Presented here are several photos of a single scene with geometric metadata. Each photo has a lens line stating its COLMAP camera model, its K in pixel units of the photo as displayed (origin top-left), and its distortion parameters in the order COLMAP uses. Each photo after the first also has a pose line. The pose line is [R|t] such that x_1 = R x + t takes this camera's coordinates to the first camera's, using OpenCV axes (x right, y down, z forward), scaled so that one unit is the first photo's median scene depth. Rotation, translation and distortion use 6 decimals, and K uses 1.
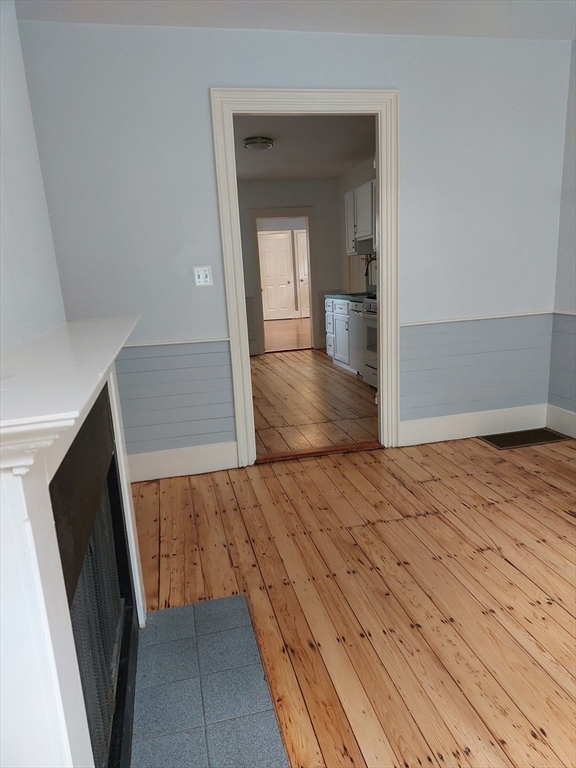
lens RADIAL K [[540.2, 0, 291.3], [0, 540.2, 393.7], [0, 0, 1]] dist [0.038106, -0.003090]
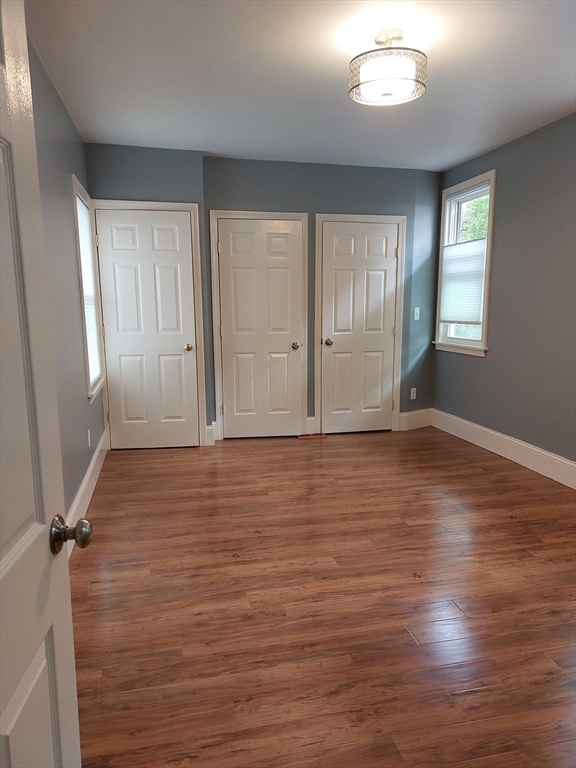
lens RADIAL K [[540.2, 0, 291.3], [0, 540.2, 393.7], [0, 0, 1]] dist [0.038106, -0.003090]
pose [[0.998463, 0.052940, 0.016414, -0.019695], [-0.051908, 0.996968, -0.057961, -0.248872], [-0.019433, 0.057020, 0.998184, 1.024258]]
